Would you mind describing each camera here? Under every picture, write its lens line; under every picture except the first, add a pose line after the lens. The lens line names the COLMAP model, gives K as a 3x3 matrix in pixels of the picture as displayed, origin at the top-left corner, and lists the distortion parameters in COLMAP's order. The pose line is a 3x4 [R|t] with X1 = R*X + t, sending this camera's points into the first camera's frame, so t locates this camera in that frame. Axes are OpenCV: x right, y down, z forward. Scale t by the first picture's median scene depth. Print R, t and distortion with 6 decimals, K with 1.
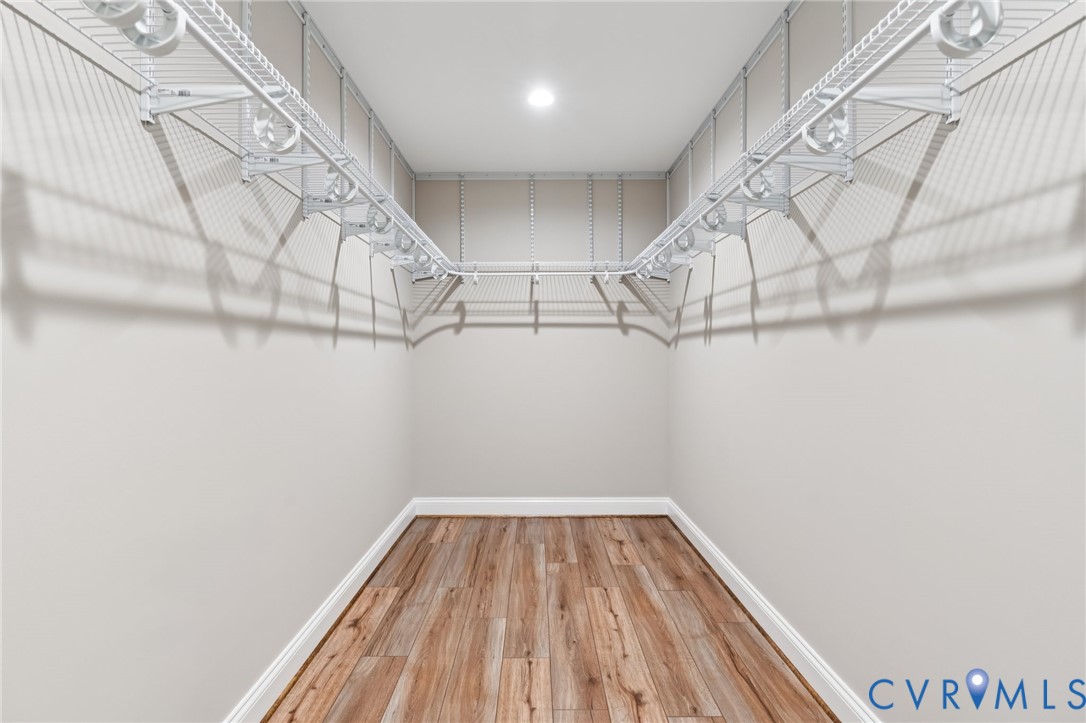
lens RADIAL K [[528.6, 0, 544.3], [0, 528.6, 359.7], [0, 0, 1]] dist [-0.009038, -0.000058]
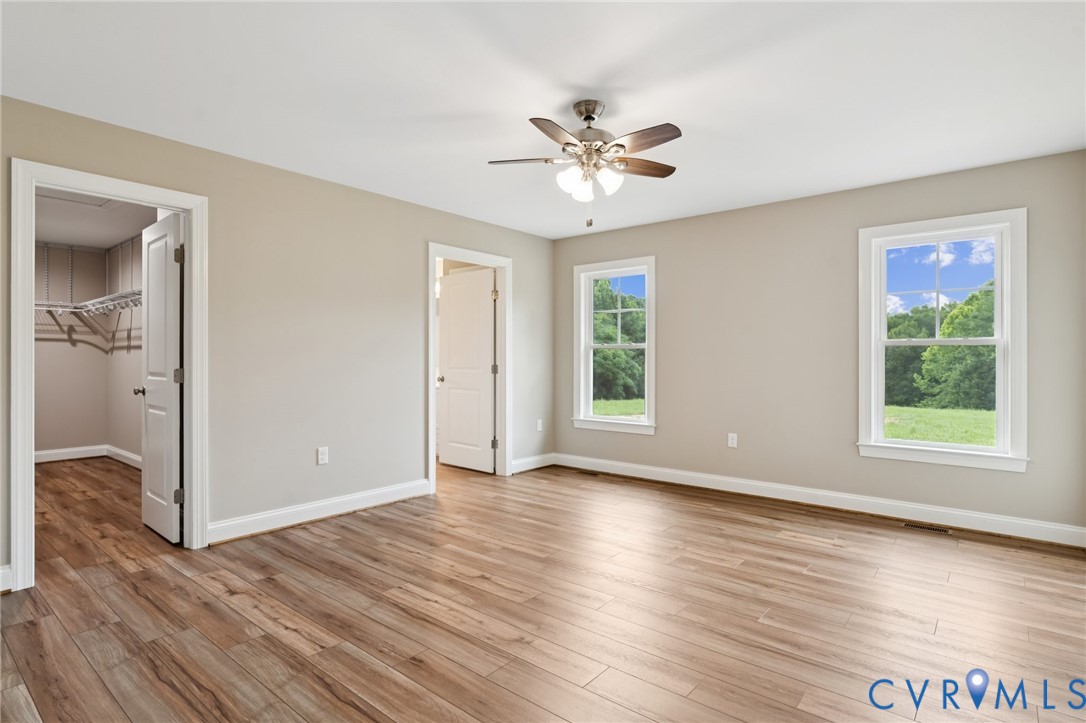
lens RADIAL K [[553.4, 0, 547.7], [0, 553.4, 357.9], [0, 0, 1]] dist [-0.020824, -0.000559]
pose [[0.631412, 0.003311, 0.775440, -0.235547], [0.007526, 0.999918, -0.010398, 0.017318], [-0.775411, 0.012402, 0.631335, -1.237931]]
